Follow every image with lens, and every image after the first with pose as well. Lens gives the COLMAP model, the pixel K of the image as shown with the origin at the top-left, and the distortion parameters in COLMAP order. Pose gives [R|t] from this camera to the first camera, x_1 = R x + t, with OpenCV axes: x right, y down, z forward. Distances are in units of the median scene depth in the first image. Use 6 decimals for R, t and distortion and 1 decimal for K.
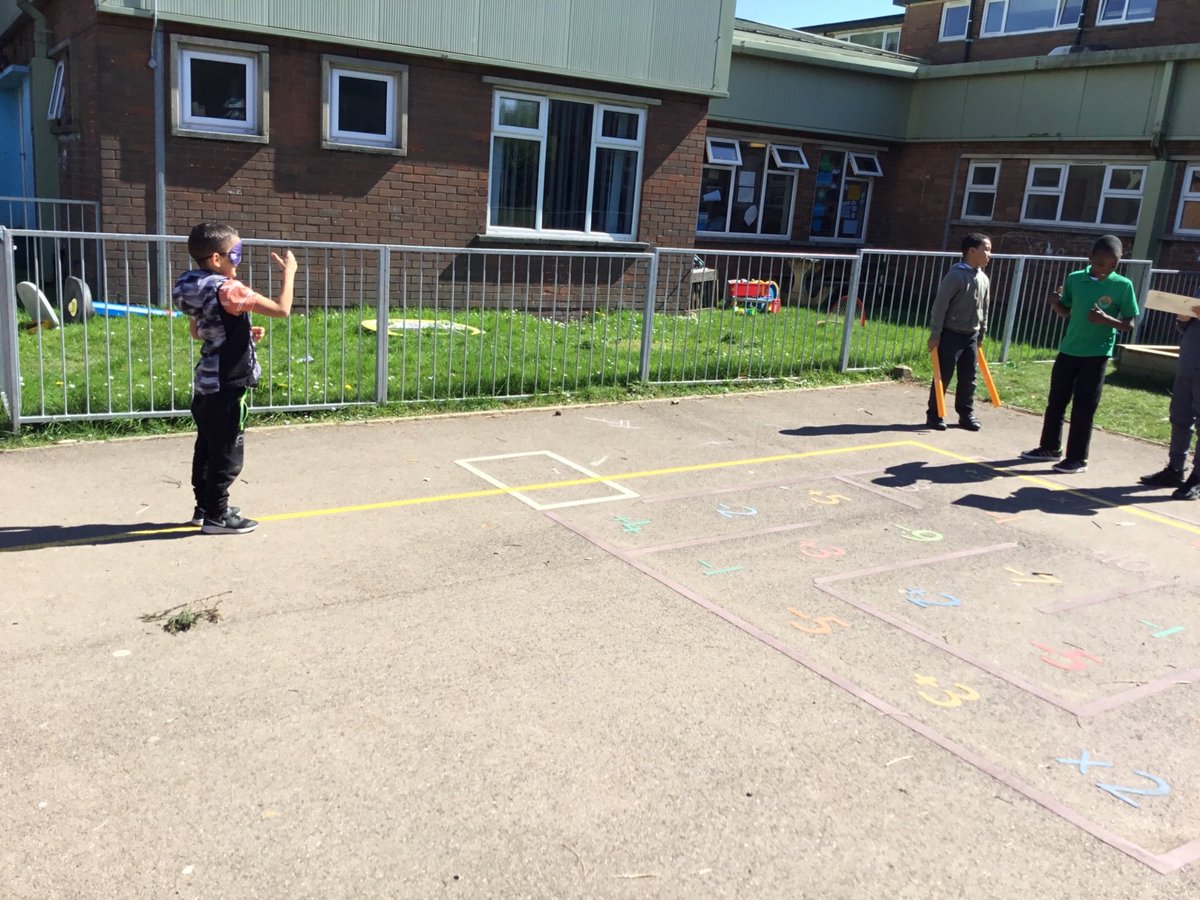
lens RADIAL K [[996.8, 0, 600.0], [0, 996.8, 450.0], [0, 0, 1]] dist [0.121505, -0.170407]
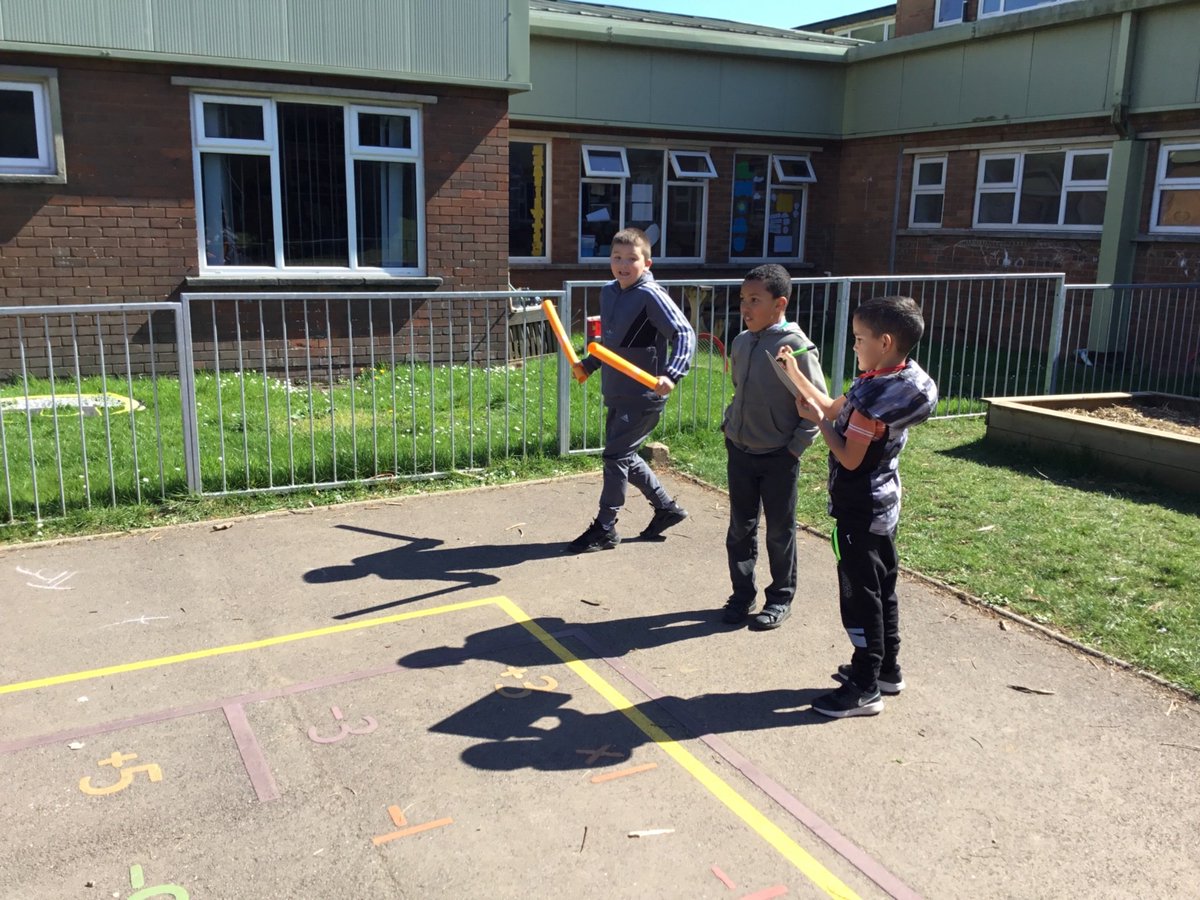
lens RADIAL K [[1030.5, 0, 602.7], [0, 1030.5, 436.7], [0, 0, 1]] dist [0.137864, -0.236225]
pose [[0.996536, -0.037716, -0.074119, 0.206729], [0.034332, 0.998333, -0.046405, -0.036641], [0.075746, 0.043700, 0.996169, 0.186913]]
